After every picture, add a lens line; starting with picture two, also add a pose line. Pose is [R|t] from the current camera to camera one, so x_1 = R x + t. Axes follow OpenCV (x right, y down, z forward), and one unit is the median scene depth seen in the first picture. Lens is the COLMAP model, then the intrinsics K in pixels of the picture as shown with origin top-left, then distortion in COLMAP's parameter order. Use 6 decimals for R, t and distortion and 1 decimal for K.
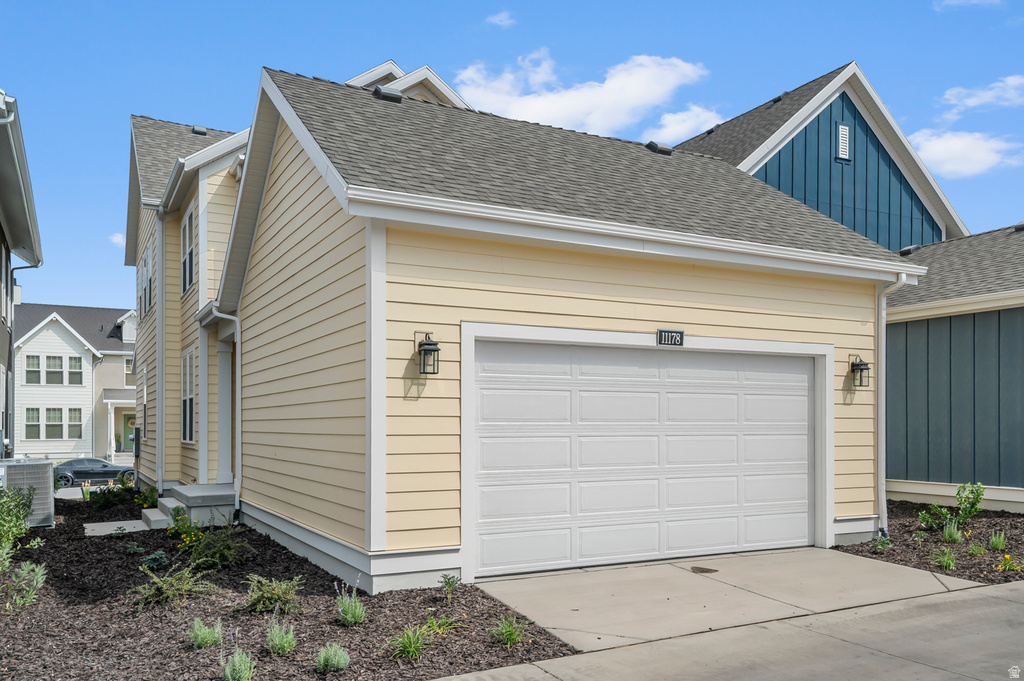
lens RADIAL K [[818.0, 0, 523.2], [0, 818.0, 427.5], [0, 0, 1]] dist [0.018082, 0.015528]
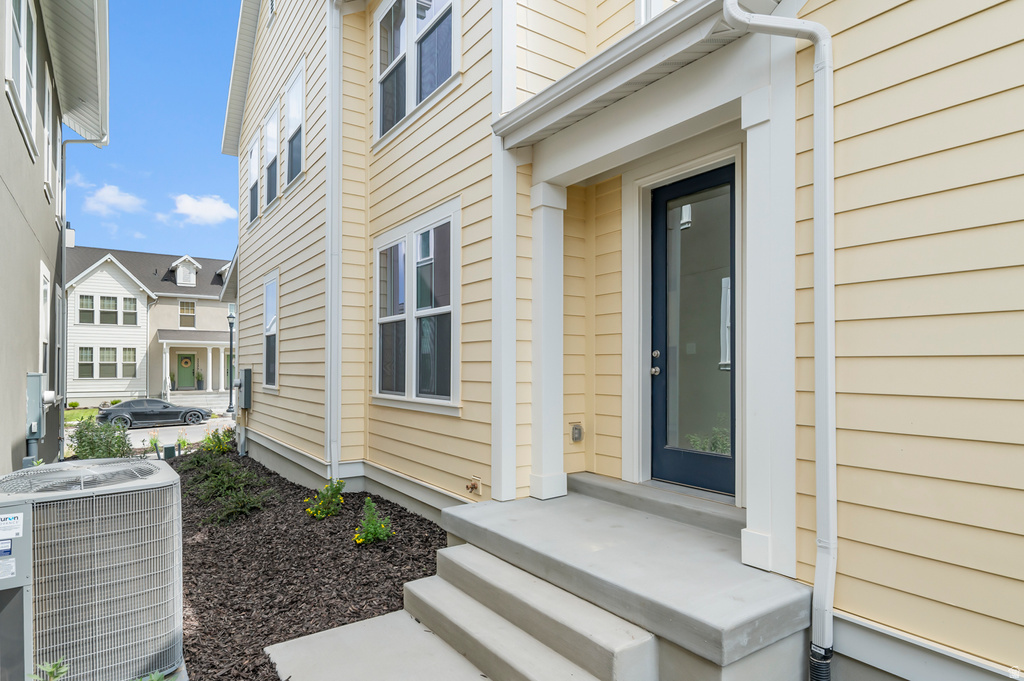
lens RADIAL K [[584.8, 0, 520.1], [0, 584.8, 367.6], [0, 0, 1]] dist [0.002375, -0.001566]
pose [[0.994424, 0.004215, 0.105375, -0.137864], [-0.004274, 0.999991, 0.000329, -0.001151], [-0.105372, -0.000778, 0.994433, 0.224961]]
